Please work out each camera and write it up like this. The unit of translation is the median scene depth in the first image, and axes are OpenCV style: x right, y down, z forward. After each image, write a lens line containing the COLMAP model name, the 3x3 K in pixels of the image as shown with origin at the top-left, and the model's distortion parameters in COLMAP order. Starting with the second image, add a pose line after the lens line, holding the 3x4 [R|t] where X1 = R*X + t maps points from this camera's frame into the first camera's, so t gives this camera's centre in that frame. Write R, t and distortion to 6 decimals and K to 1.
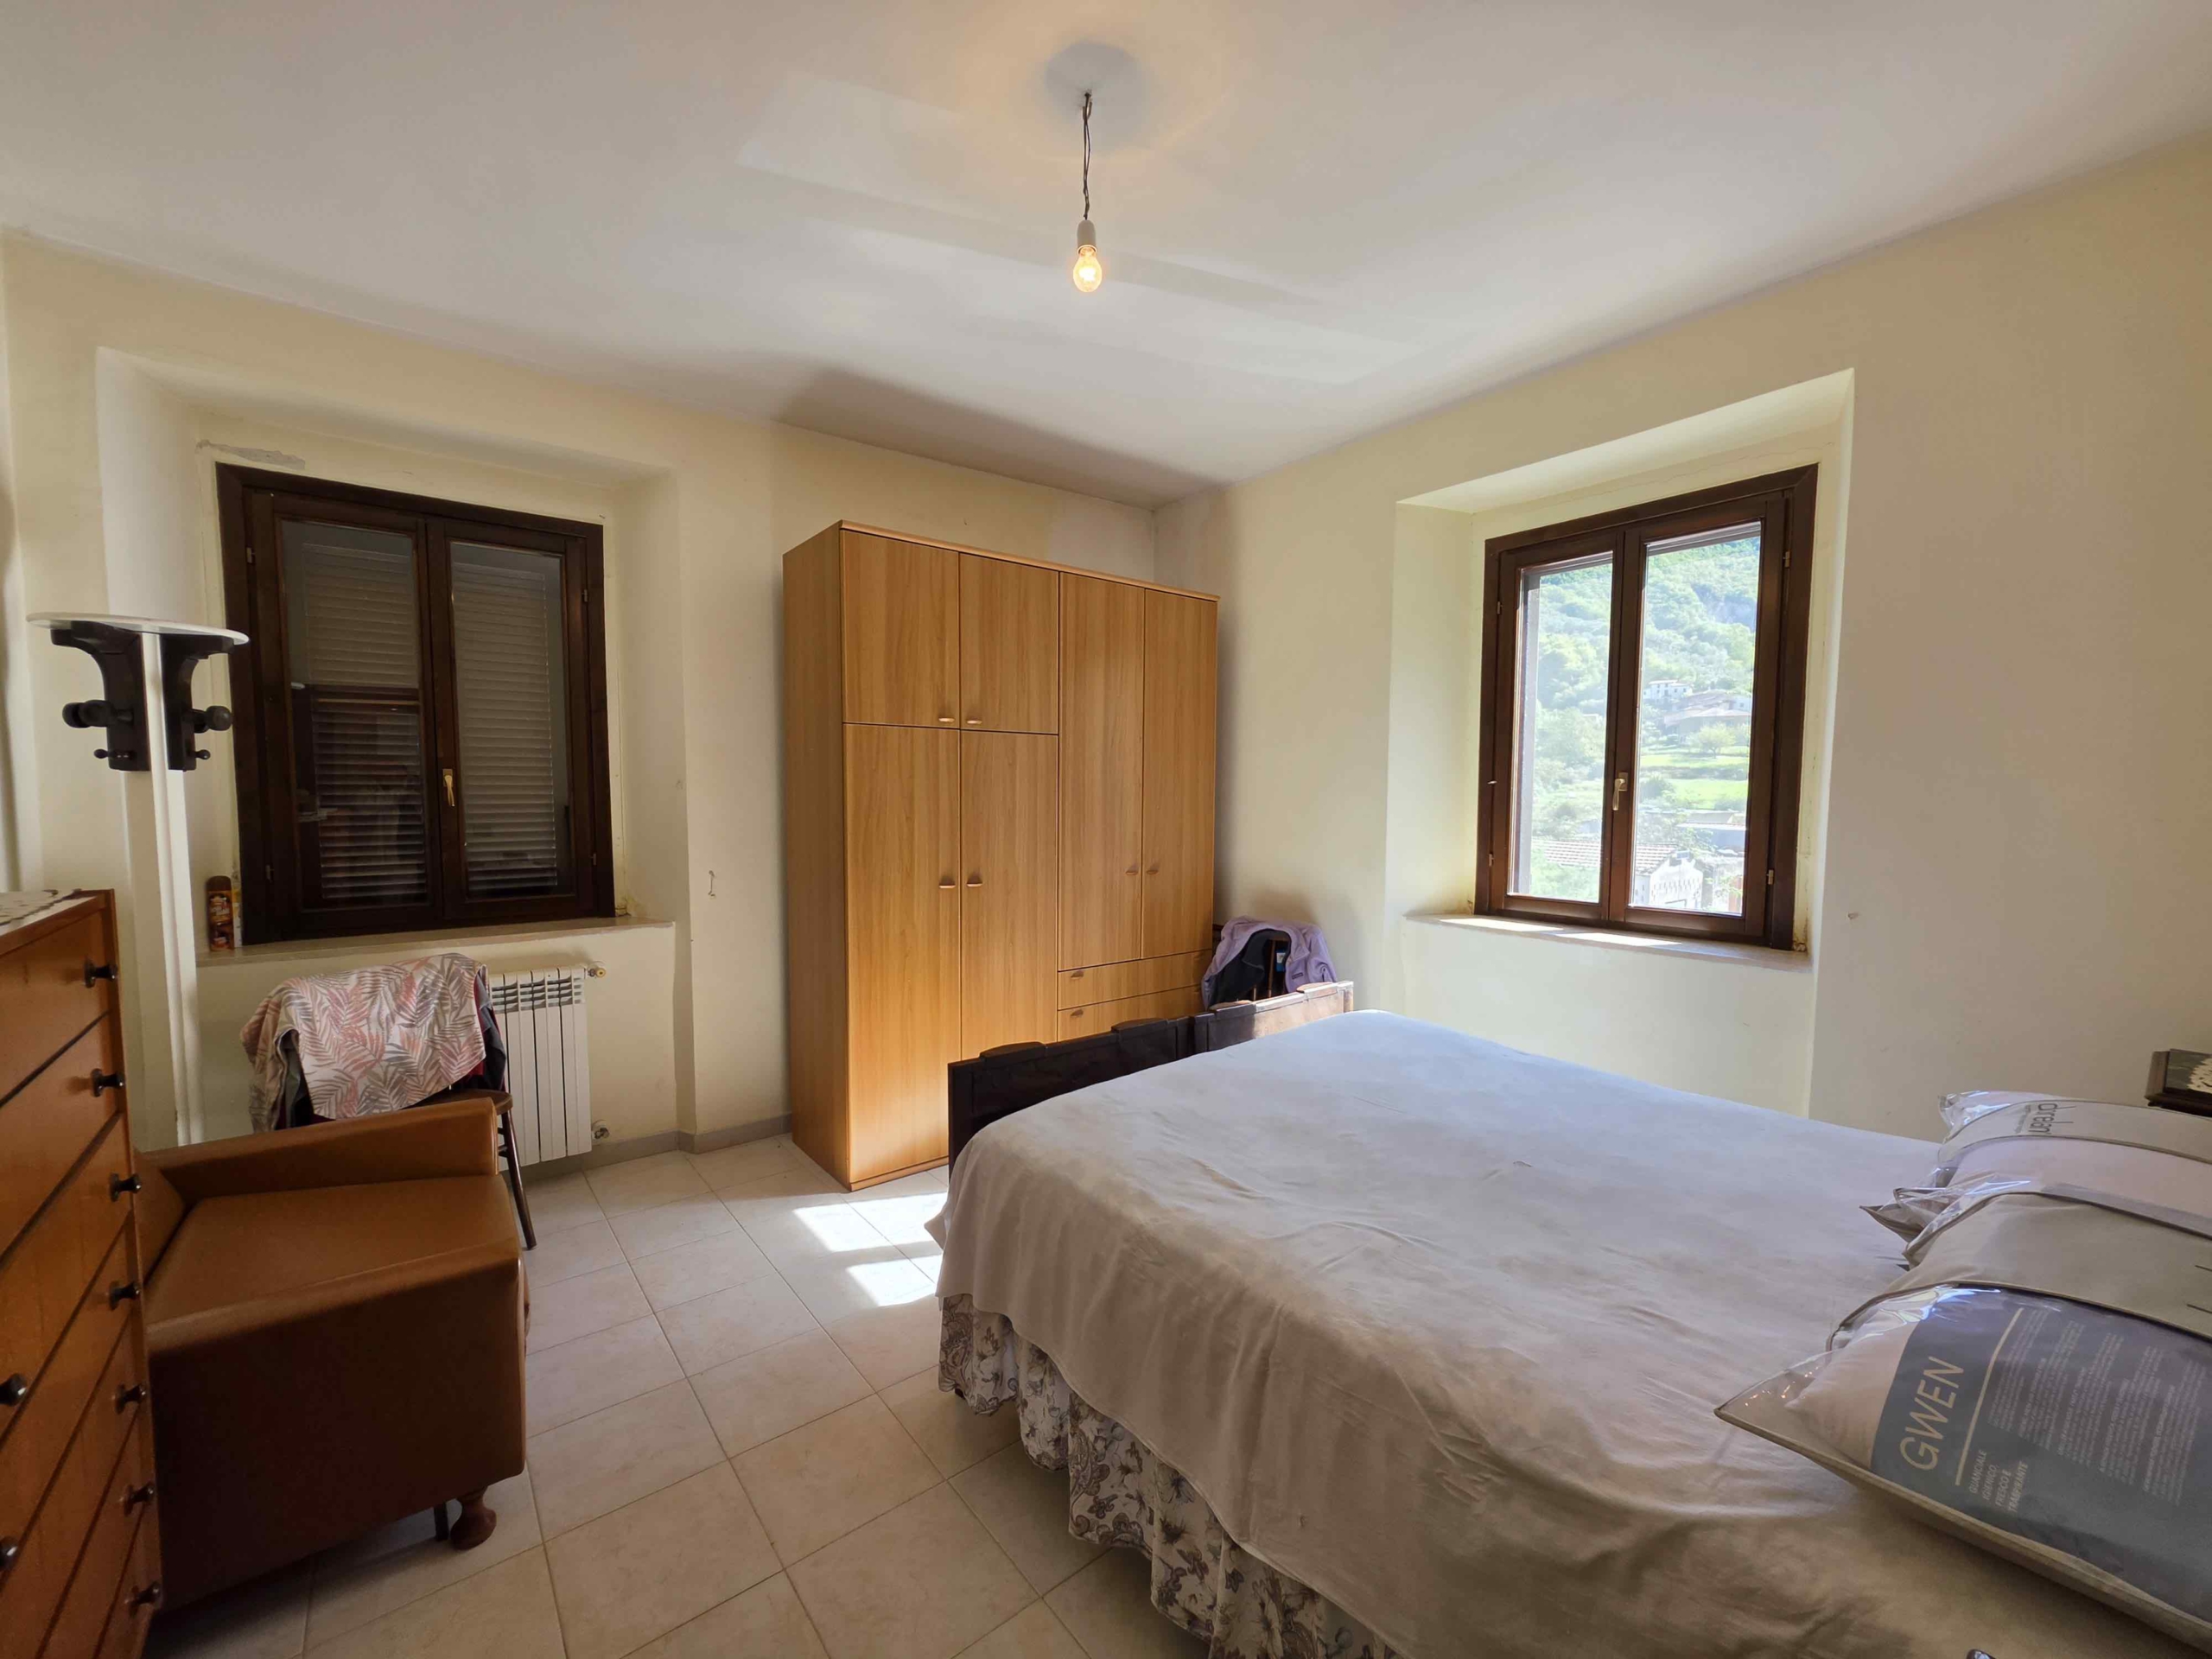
lens RADIAL K [[879.0, 0, 1094.5], [0, 879.0, 846.2], [0, 0, 1]] dist [-0.004630, 0.000803]
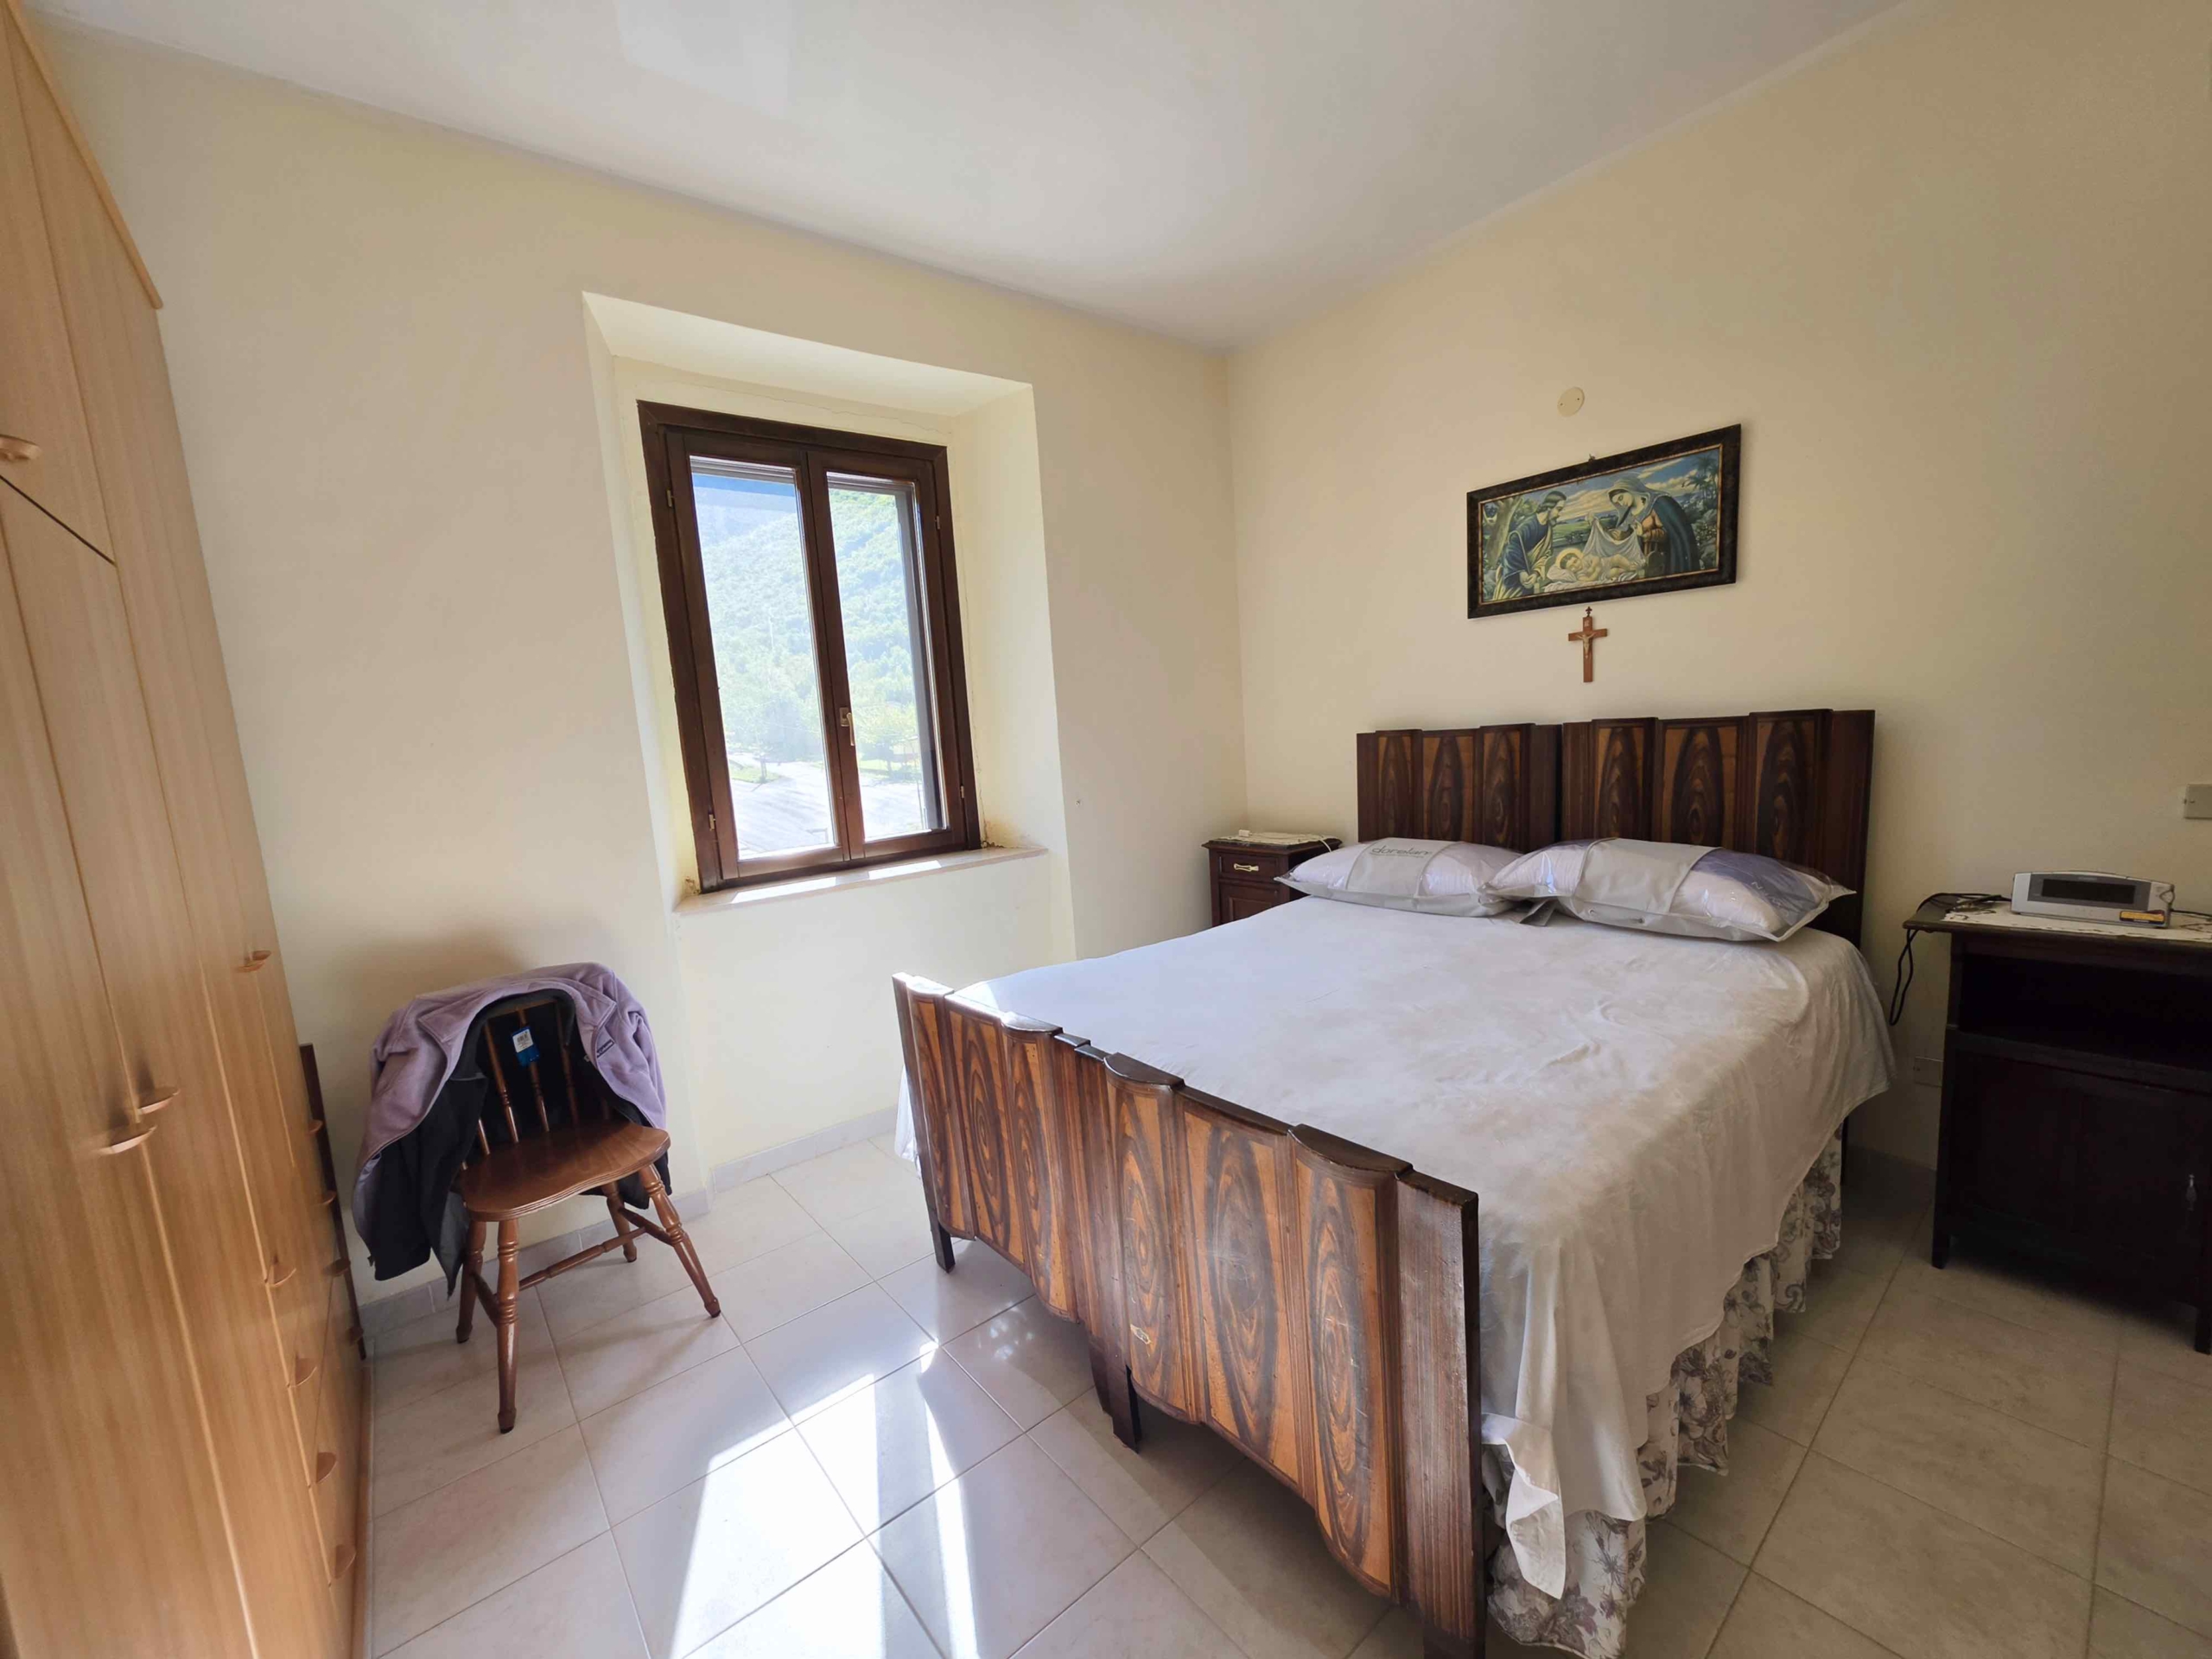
lens RADIAL K [[879.0, 0, 1094.5], [0, 879.0, 846.2], [0, 0, 1]] dist [-0.004630, 0.000803]
pose [[-0.011155, -0.135104, 0.990769, -0.770643], [0.128362, 0.982439, 0.135414, -0.057965], [-0.991665, 0.128687, 0.006383, 1.441296]]
